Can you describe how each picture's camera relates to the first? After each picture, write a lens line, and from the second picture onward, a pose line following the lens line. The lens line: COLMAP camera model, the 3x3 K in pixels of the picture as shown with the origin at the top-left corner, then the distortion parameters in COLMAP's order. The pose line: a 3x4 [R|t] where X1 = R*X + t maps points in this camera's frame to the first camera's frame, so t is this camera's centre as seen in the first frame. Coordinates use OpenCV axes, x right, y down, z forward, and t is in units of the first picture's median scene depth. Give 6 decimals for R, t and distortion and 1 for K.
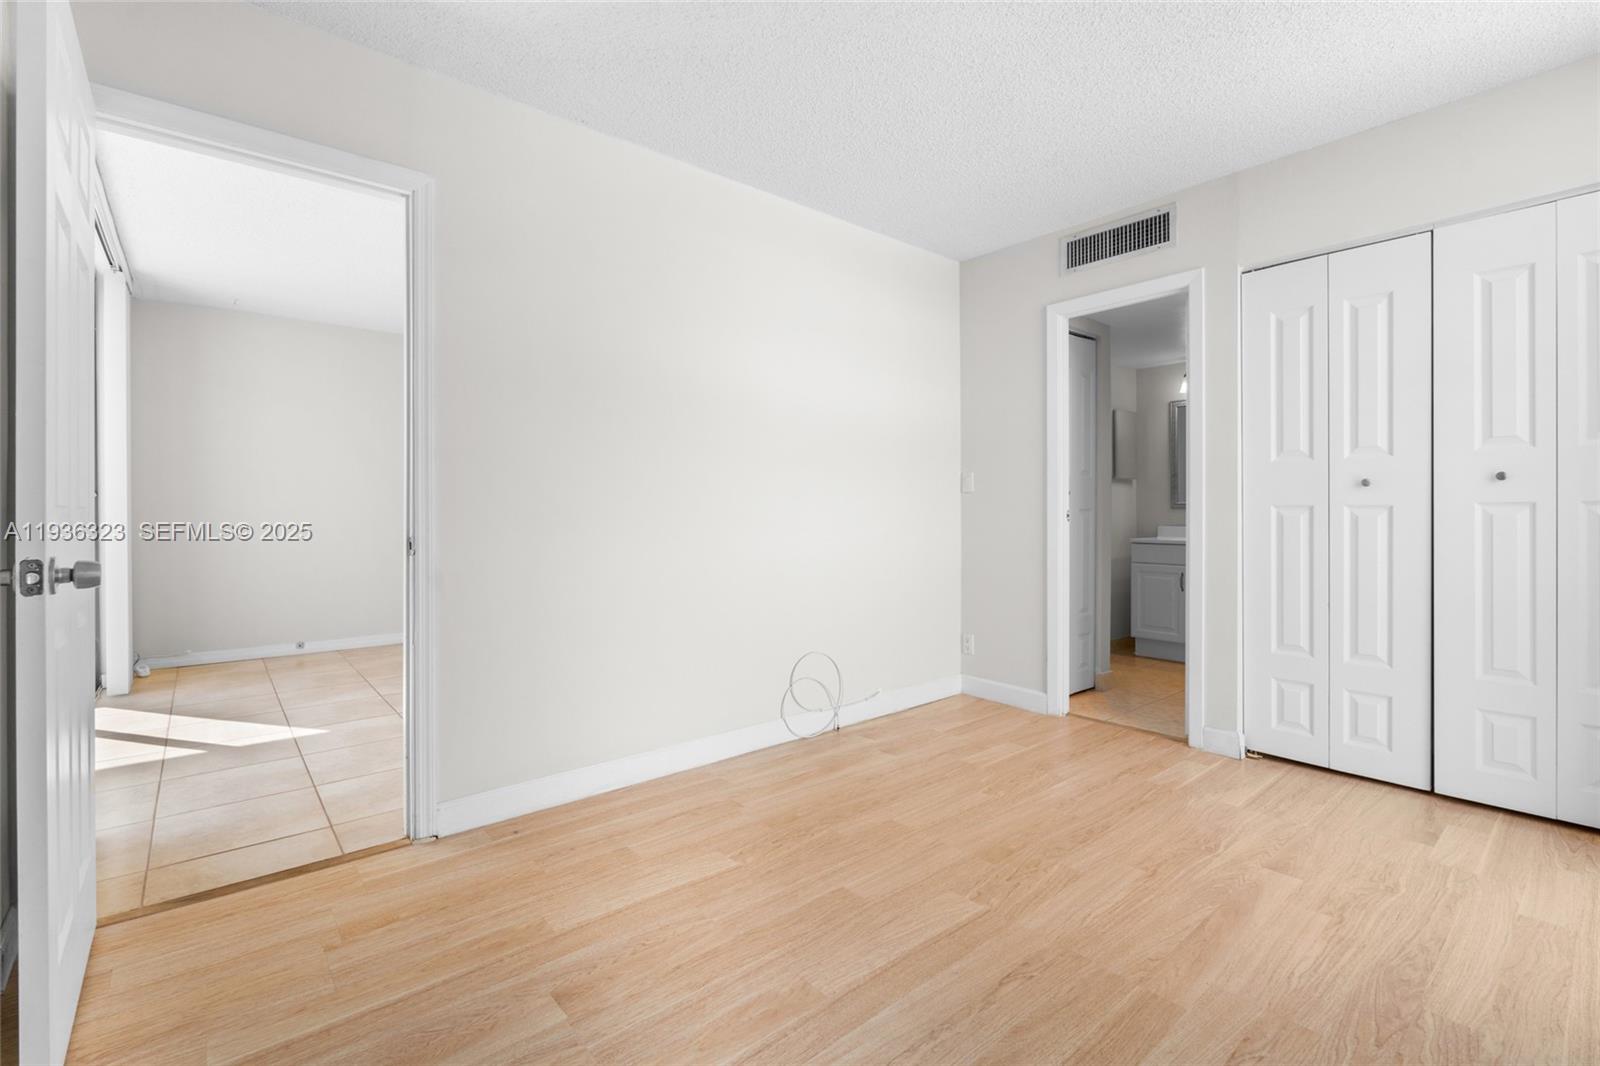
lens RADIAL K [[707.6, 0, 792.9], [0, 707.6, 537.3], [0, 0, 1]] dist [-0.005045, 0.000543]
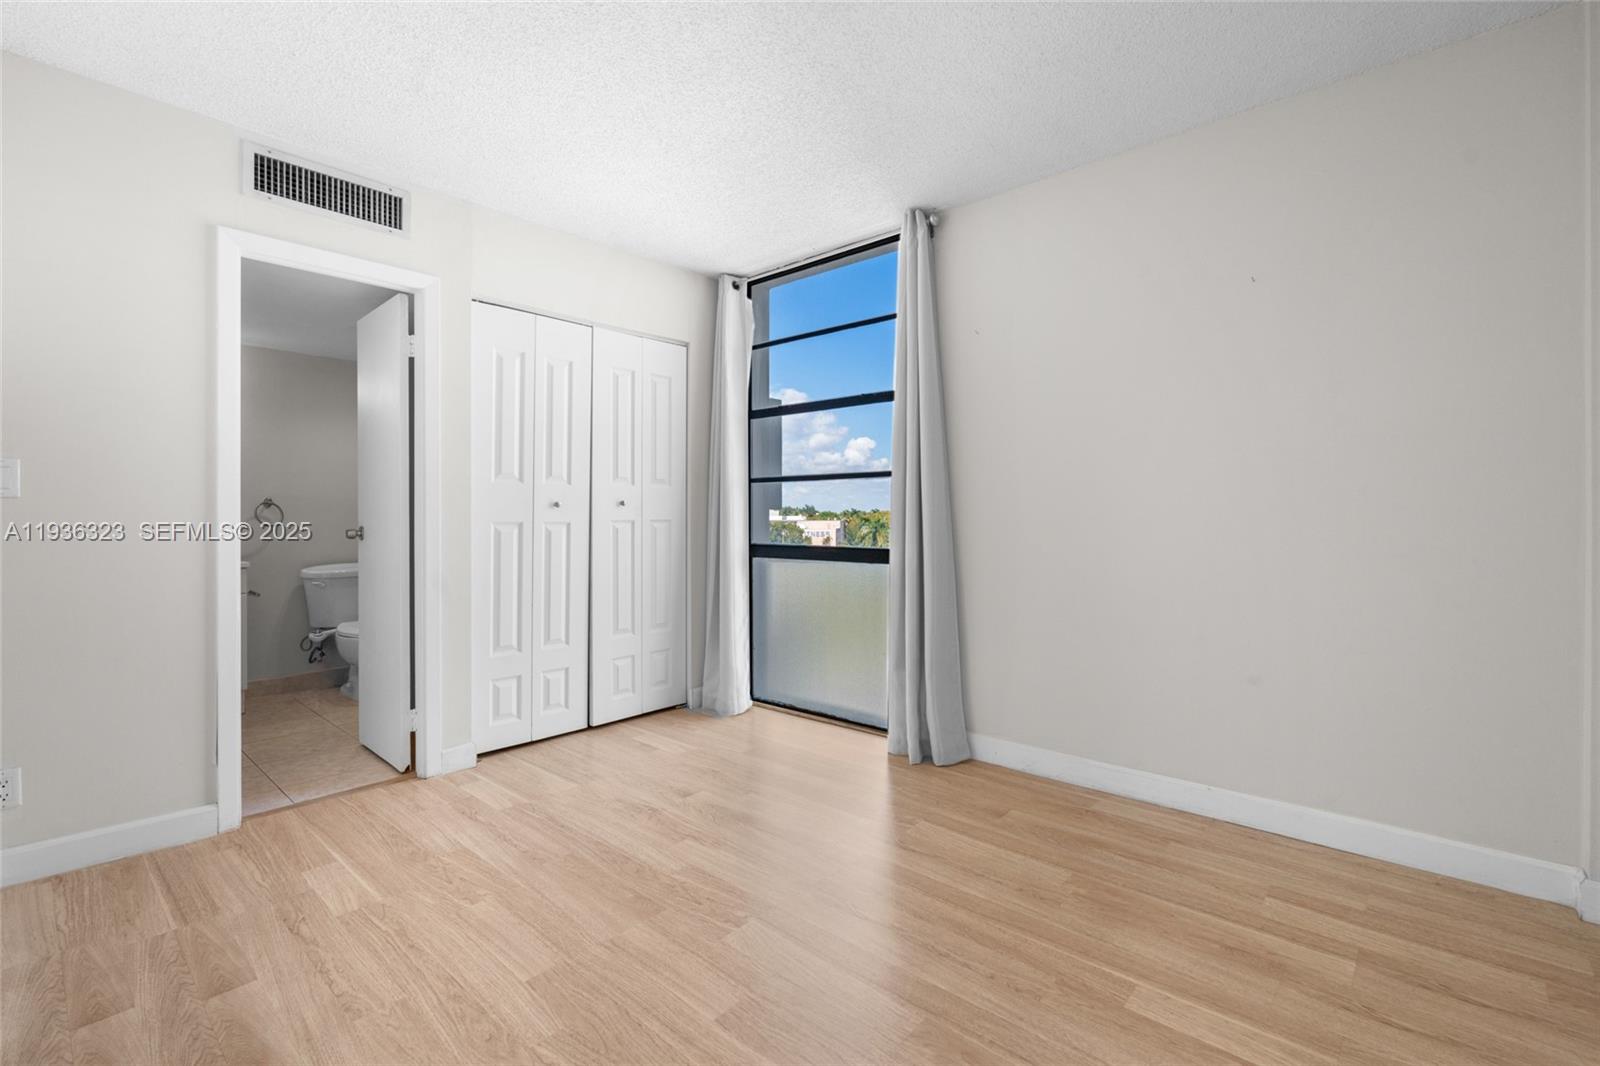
lens RADIAL K [[707.6, 0, 810.6], [0, 707.6, 535.0], [0, 0, 1]] dist [-0.005045, 0.000543]
pose [[-0.140640, -0.021161, 0.989835, -0.505849], [0.041593, 0.998763, 0.027261, -0.036817], [-0.989187, 0.045004, -0.139586, 0.712282]]
